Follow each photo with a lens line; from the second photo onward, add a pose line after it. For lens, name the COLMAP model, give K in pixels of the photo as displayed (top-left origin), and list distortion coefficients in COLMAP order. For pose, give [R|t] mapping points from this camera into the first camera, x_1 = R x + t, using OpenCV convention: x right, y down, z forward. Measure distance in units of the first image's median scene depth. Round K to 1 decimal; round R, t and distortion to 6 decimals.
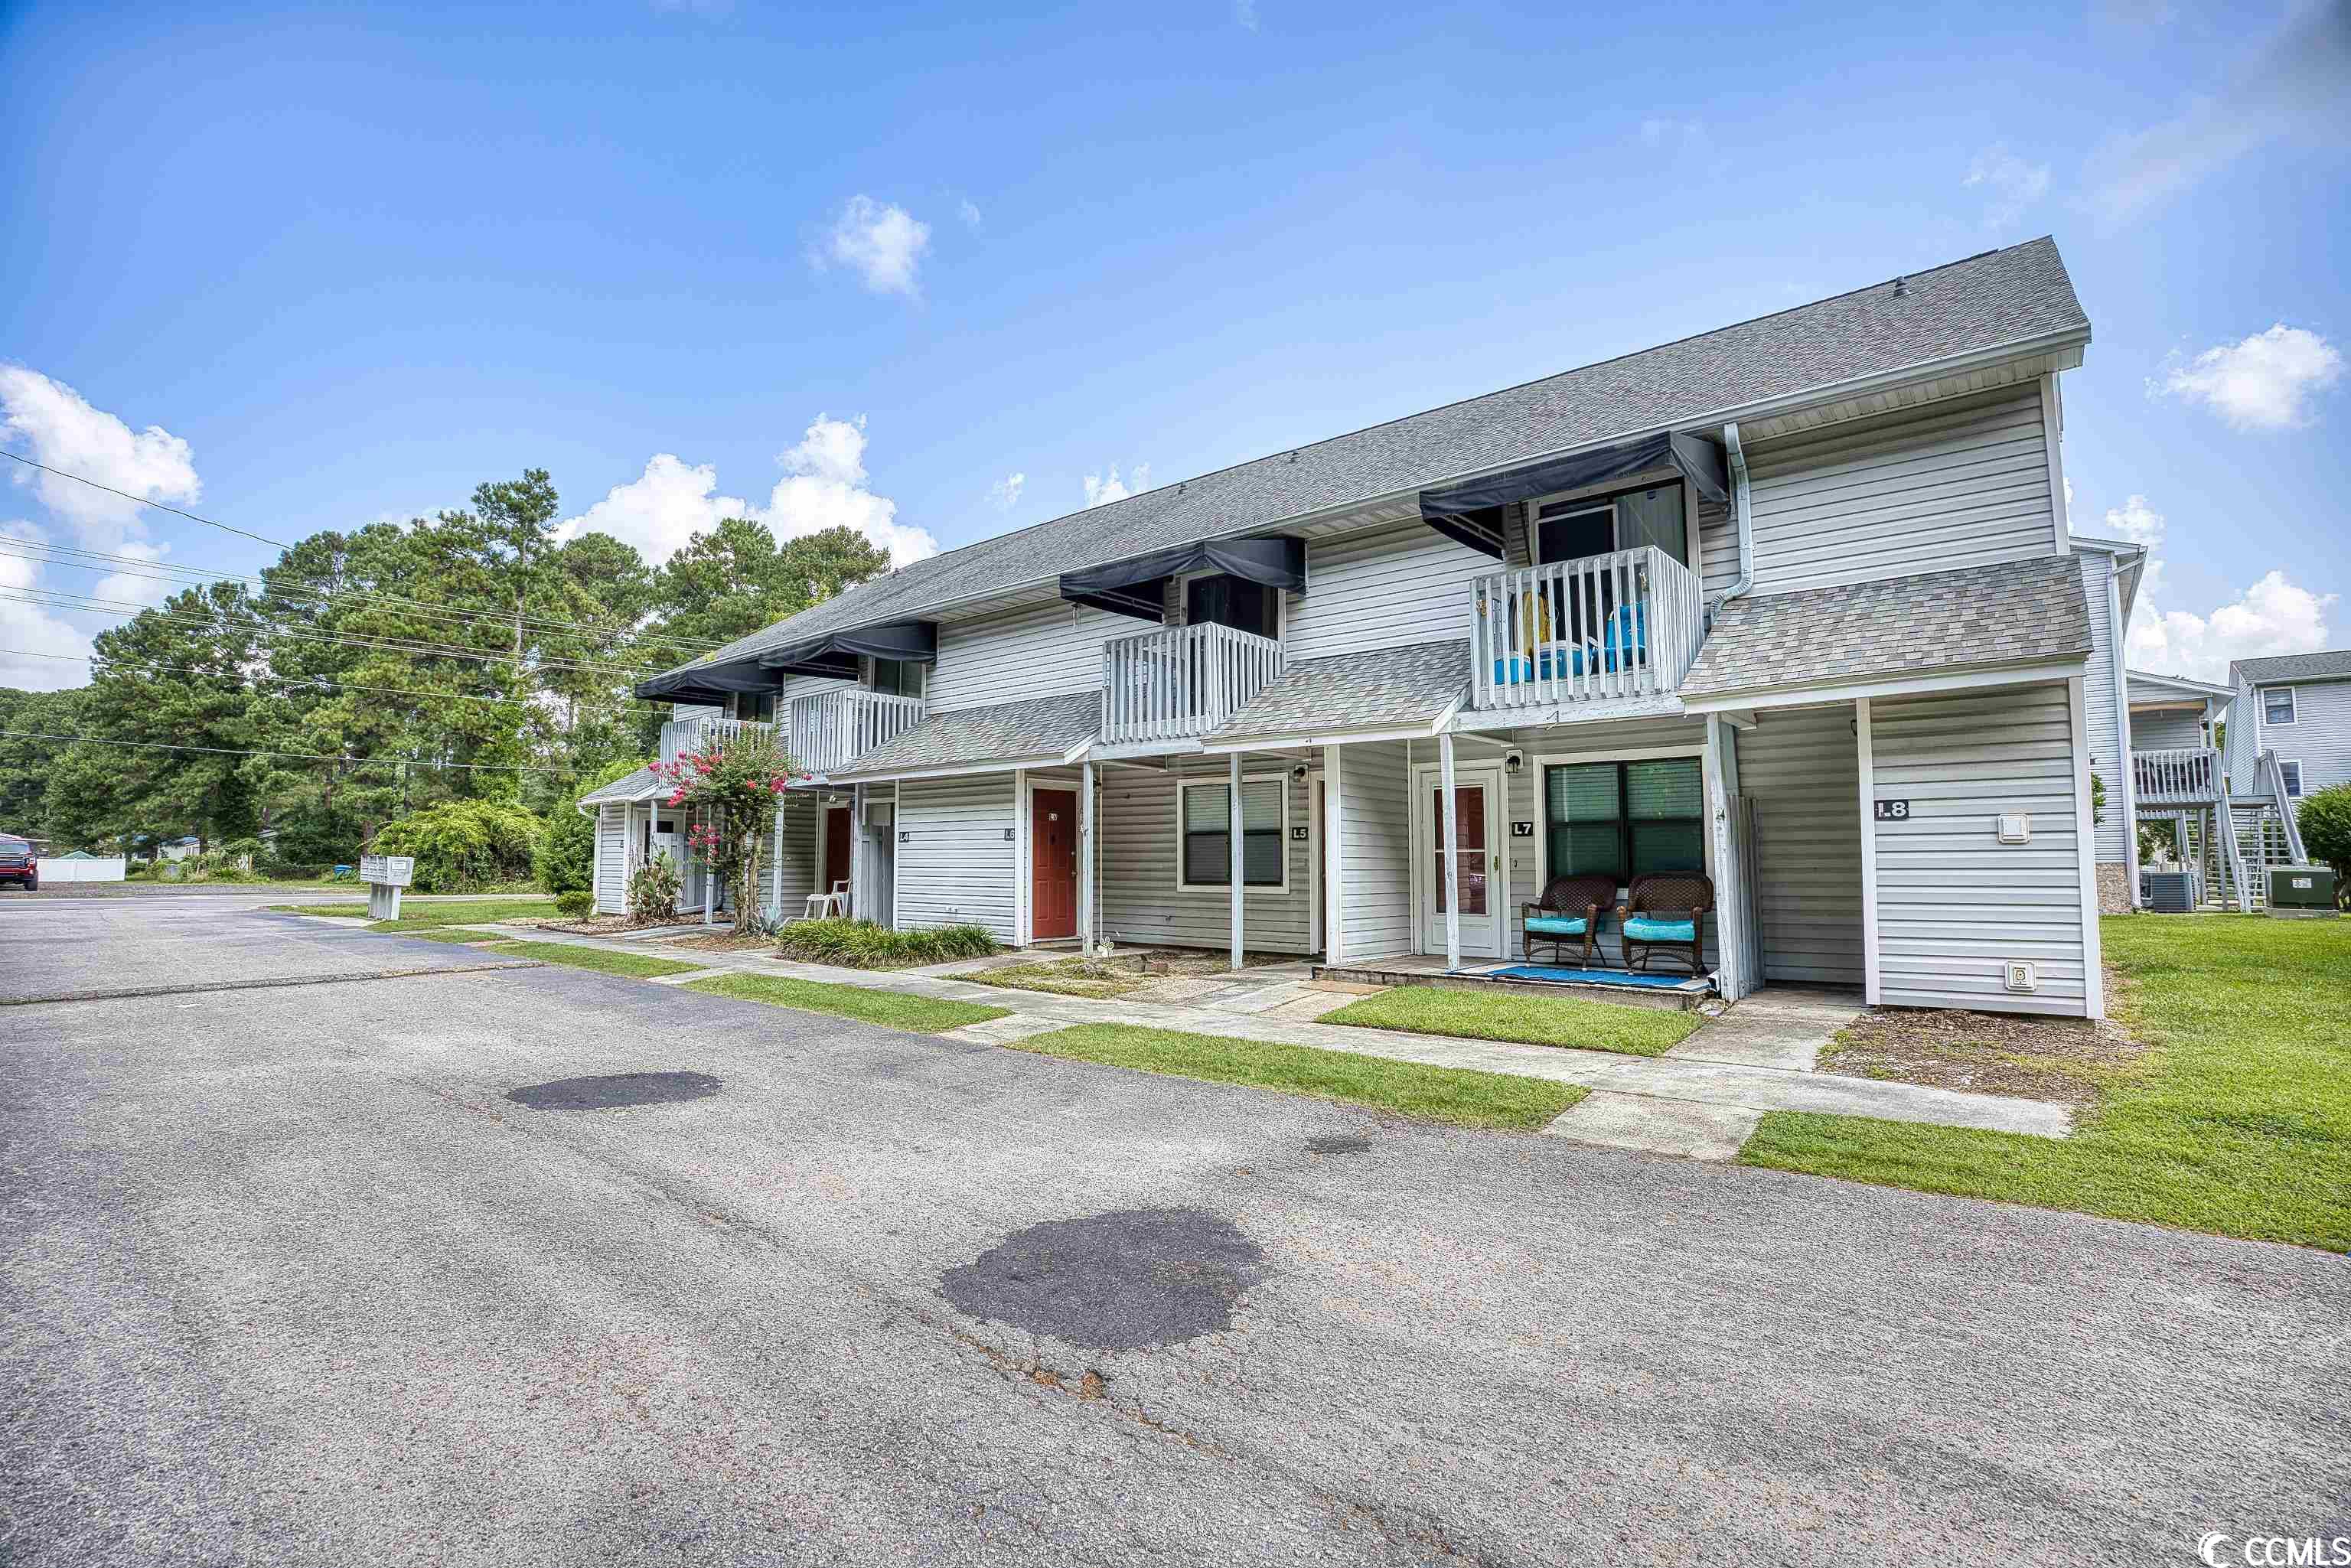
lens RADIAL K [[1086.9, 0, 1171.3], [0, 1086.9, 761.7], [0, 0, 1]] dist [-0.058553, 0.012386]
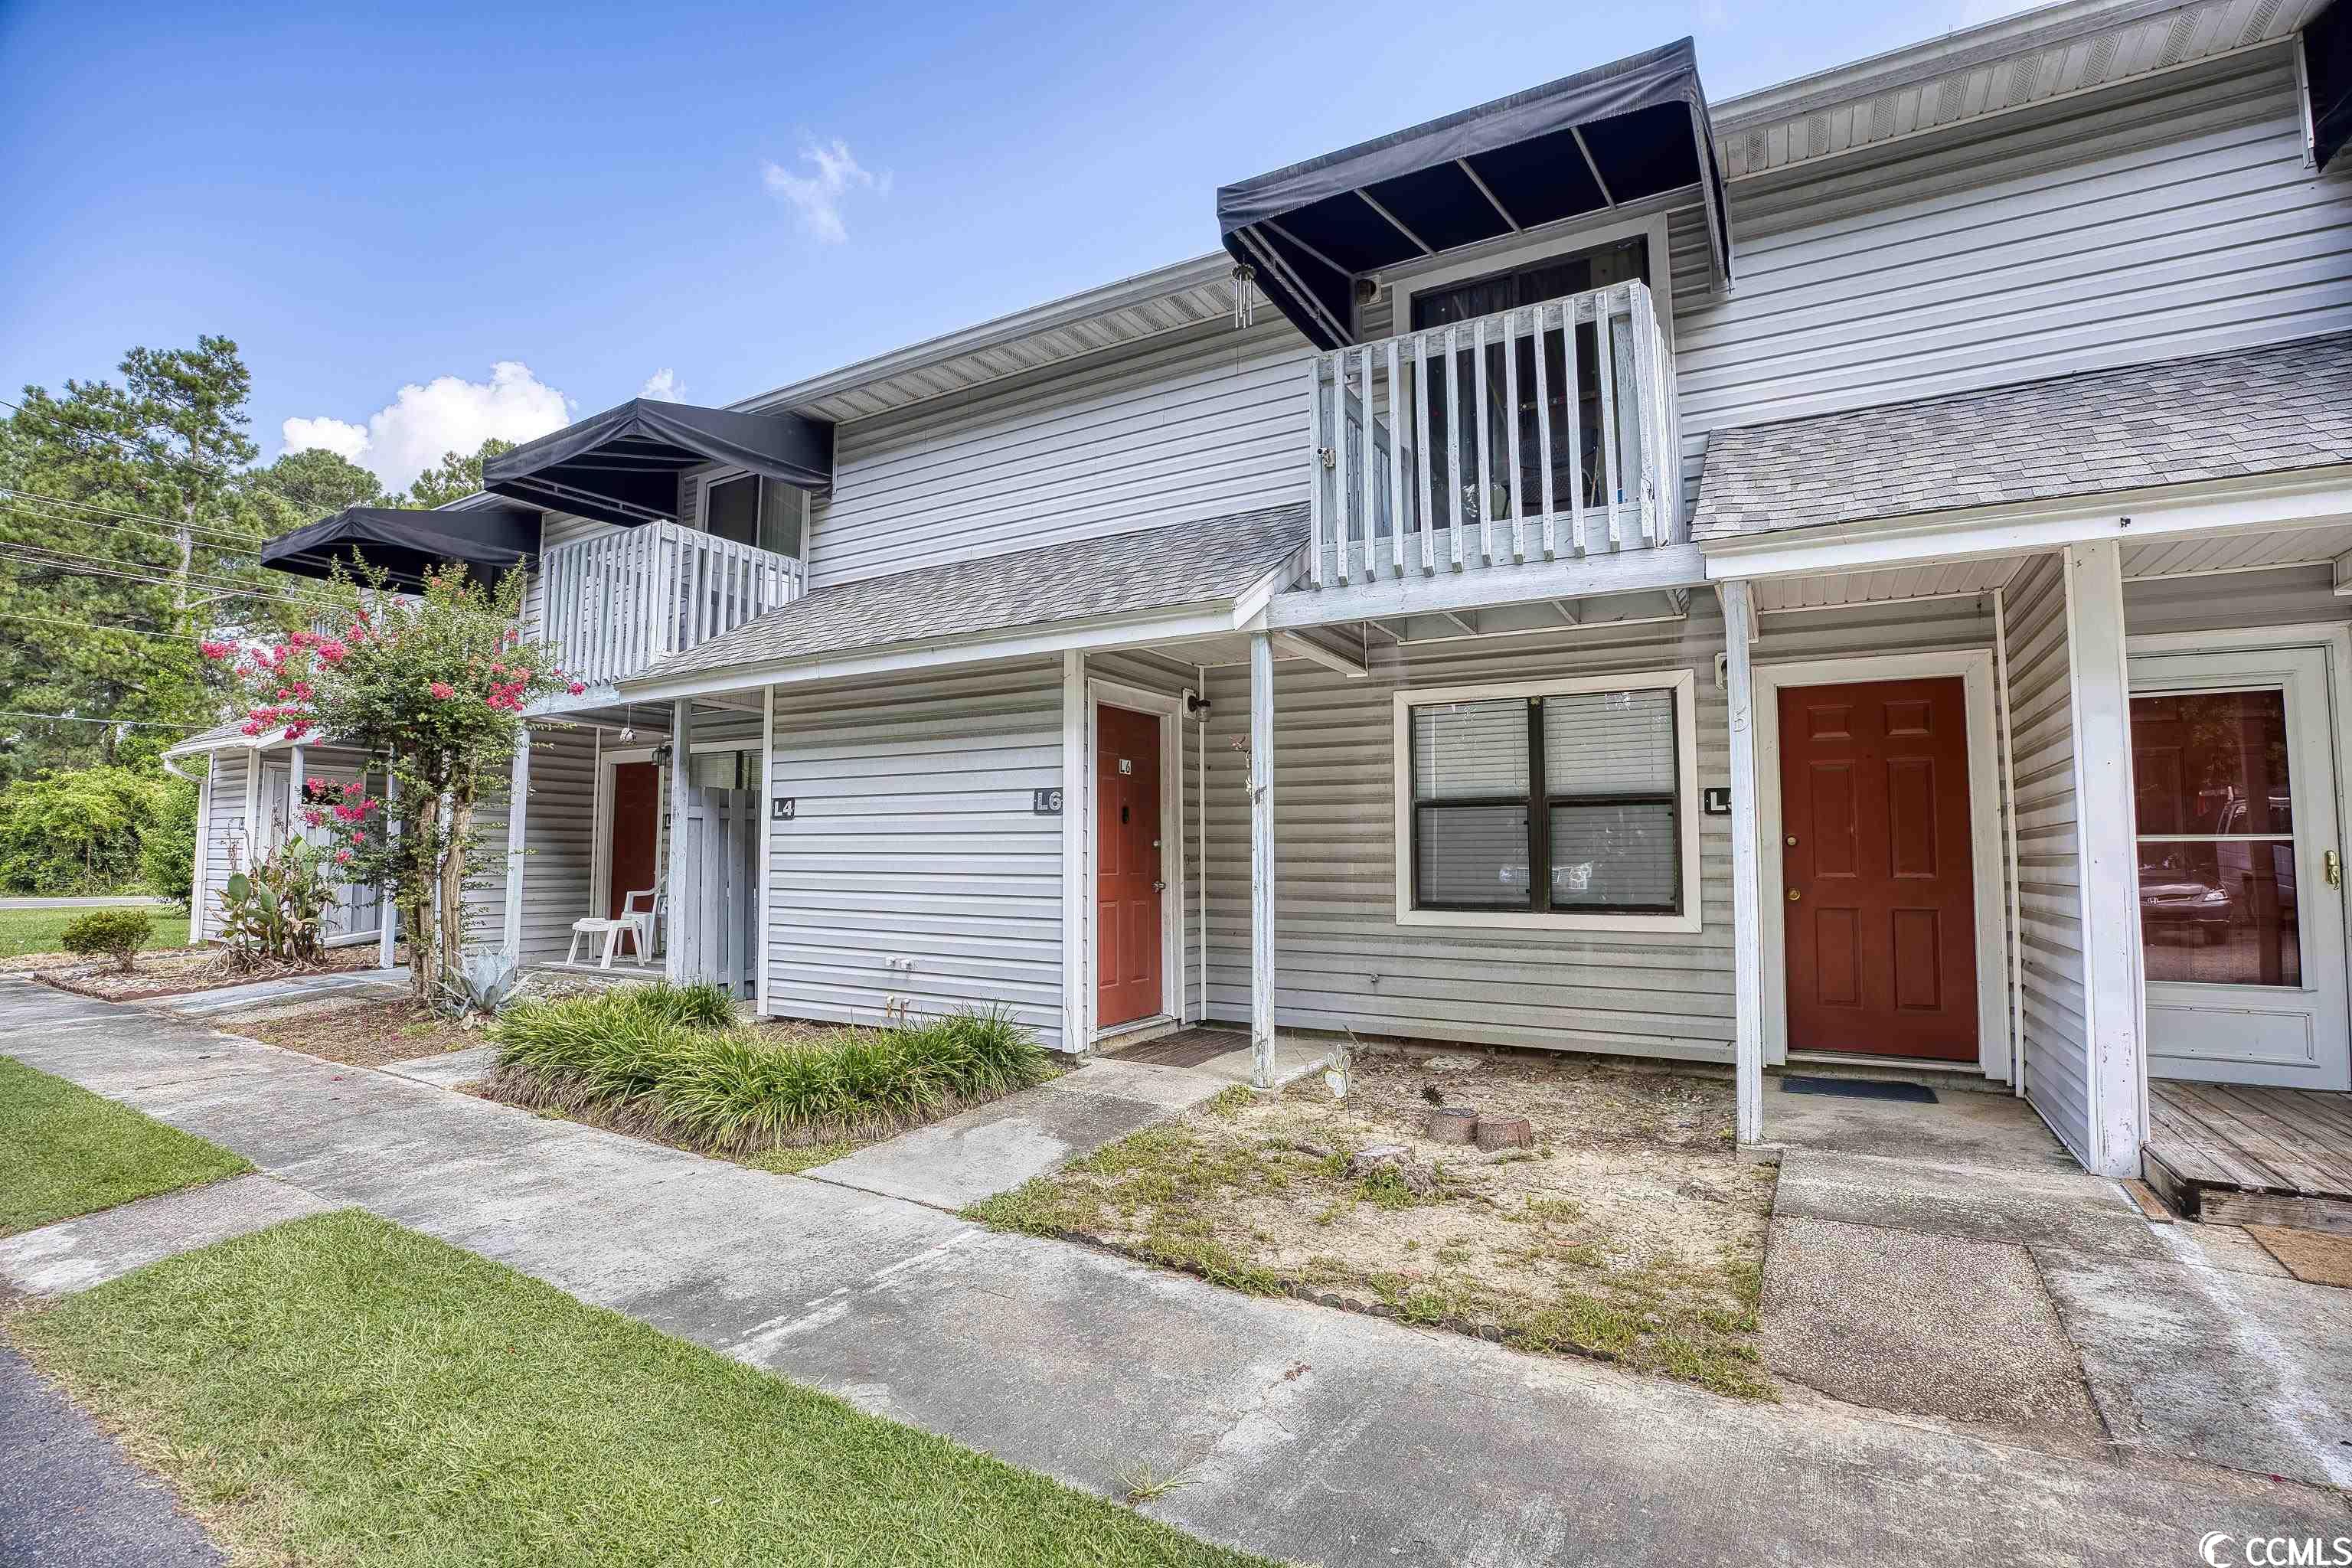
lens RADIAL K [[1087.4, 0, 1174.2], [0, 1087.4, 772.3], [0, 0, 1]] dist [-0.058553, 0.012386]
pose [[0.984763, 0.015700, 0.173192, -0.141295], [-0.018803, 0.999691, 0.016289, 0.037737], [-0.172883, -0.019297, 0.984753, 0.441438]]
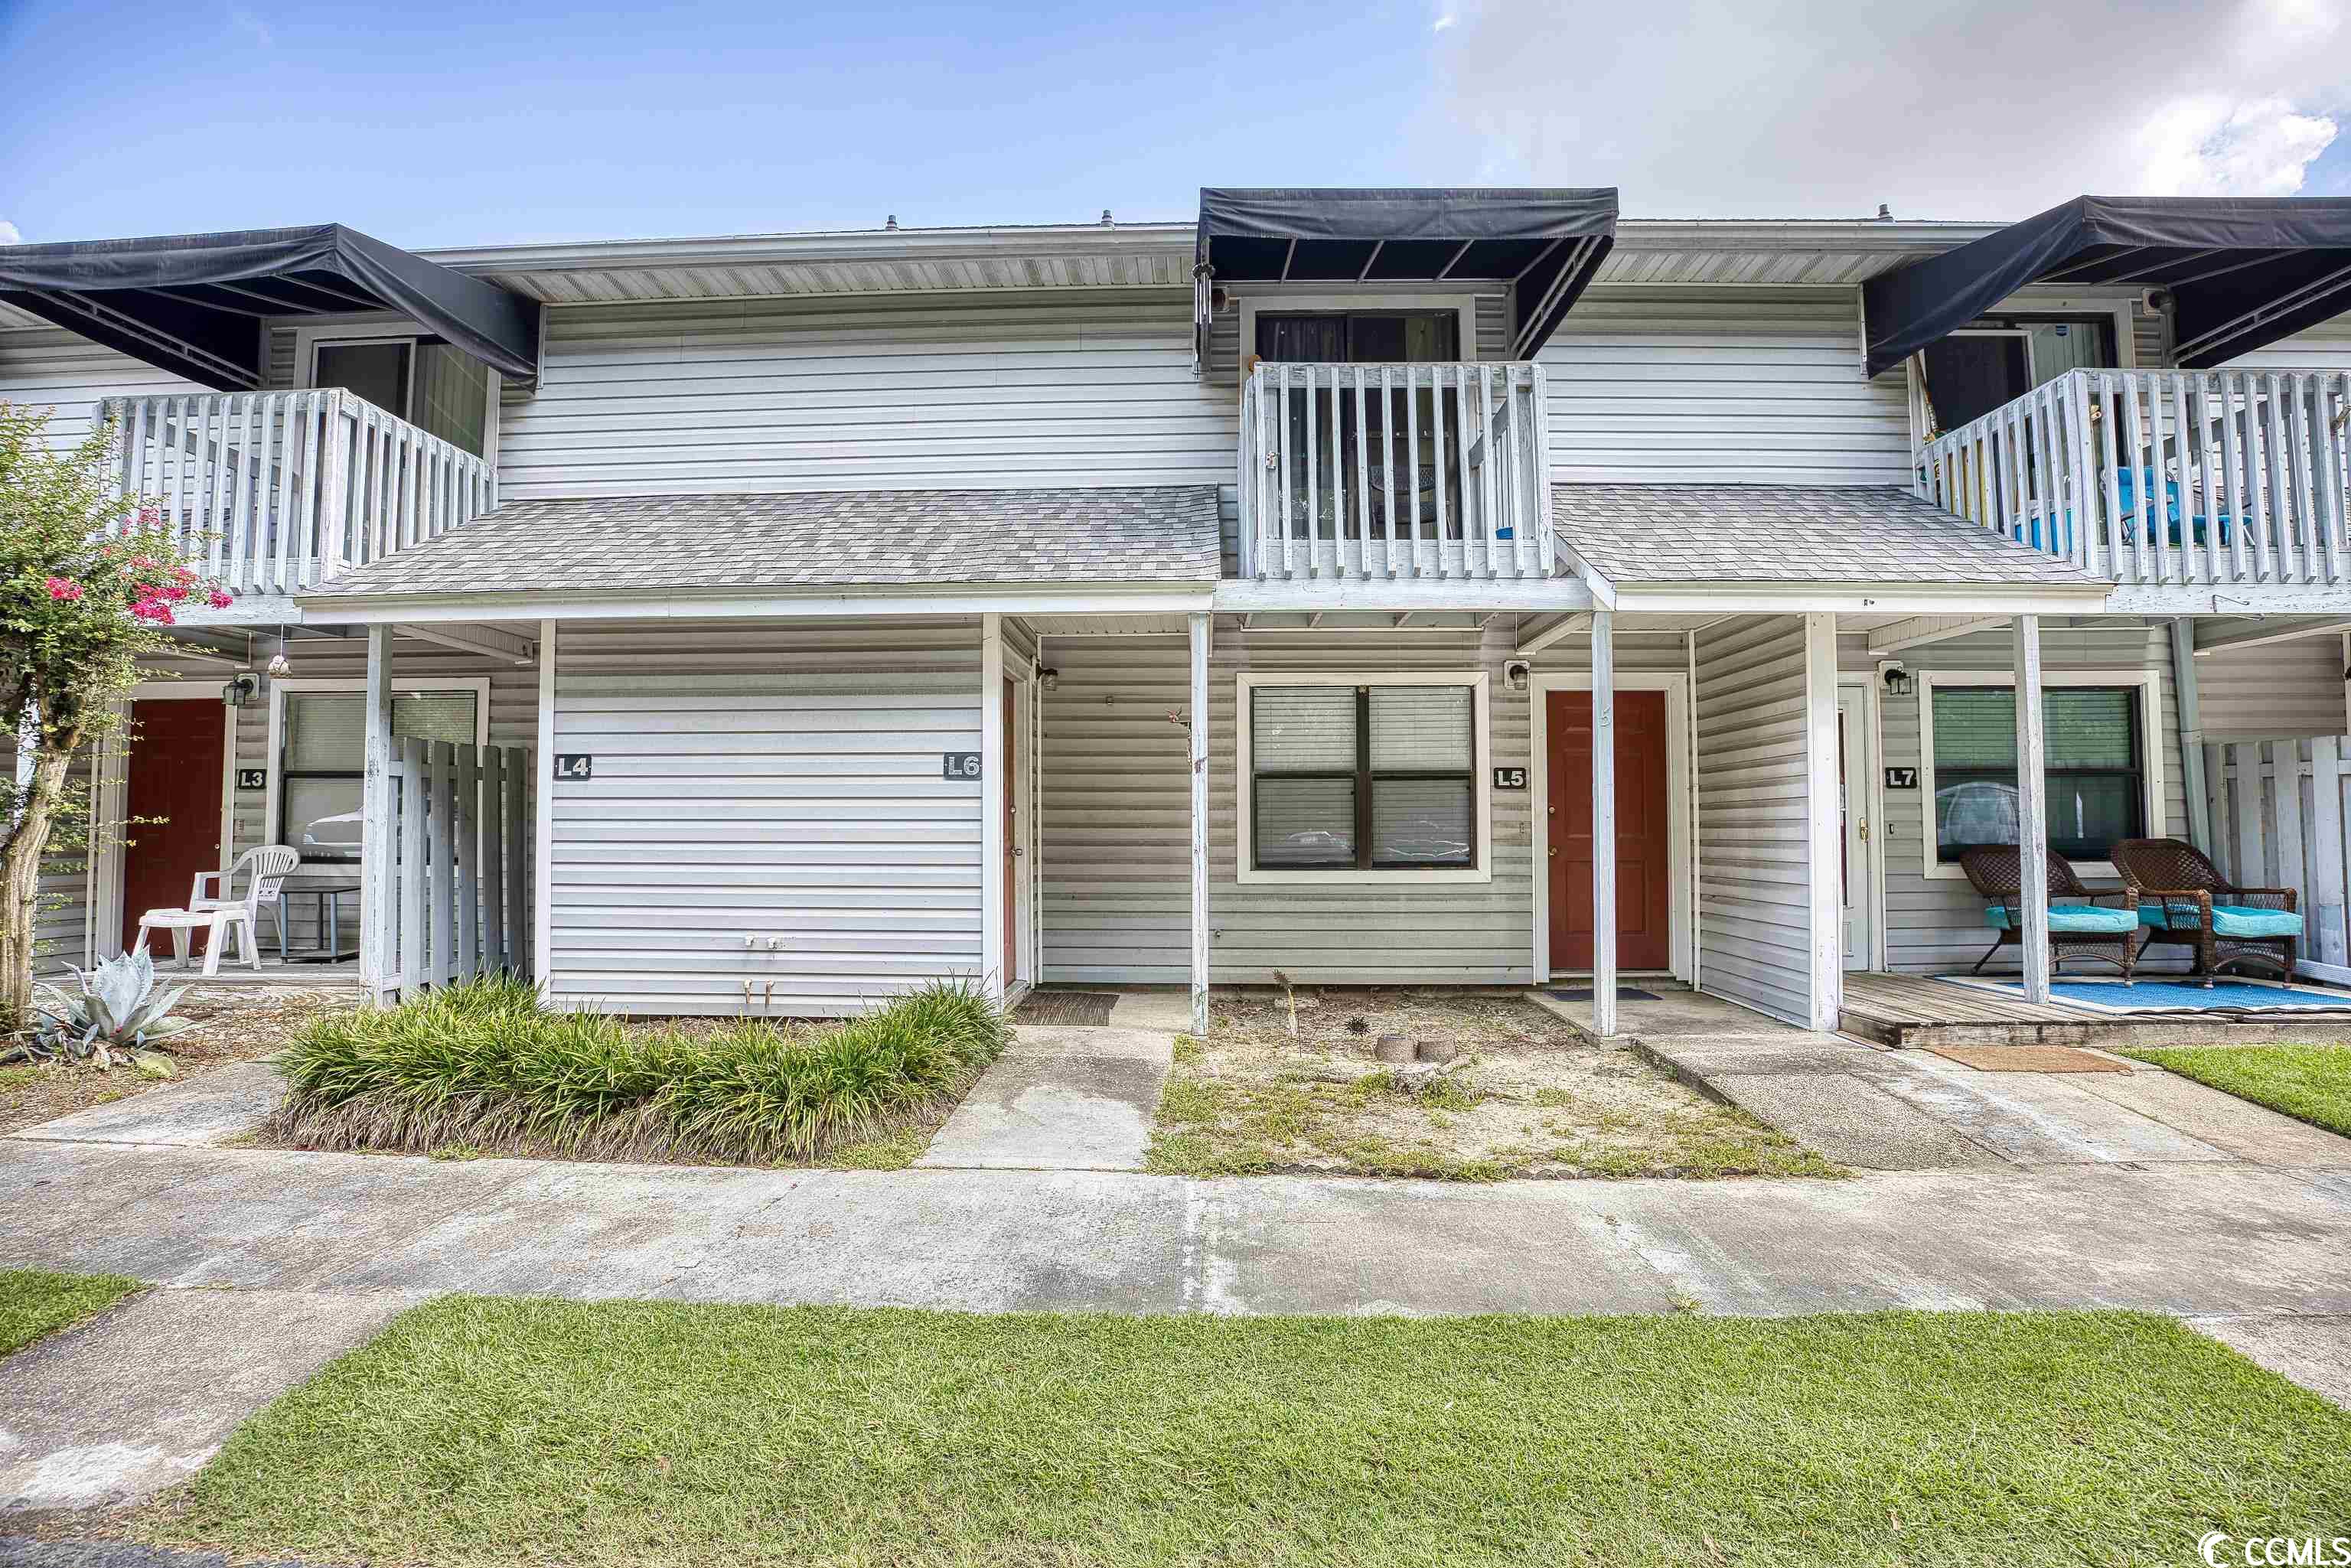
lens RADIAL K [[1086.9, 0, 1176.9], [0, 1086.9, 767.5], [0, 0, 1]] dist [-0.058553, 0.012386]
pose [[0.779455, 0.031932, 0.625644, -0.284392], [-0.057002, 0.998172, 0.020071, 0.043677], [-0.623860, -0.051307, 0.779850, 0.489618]]
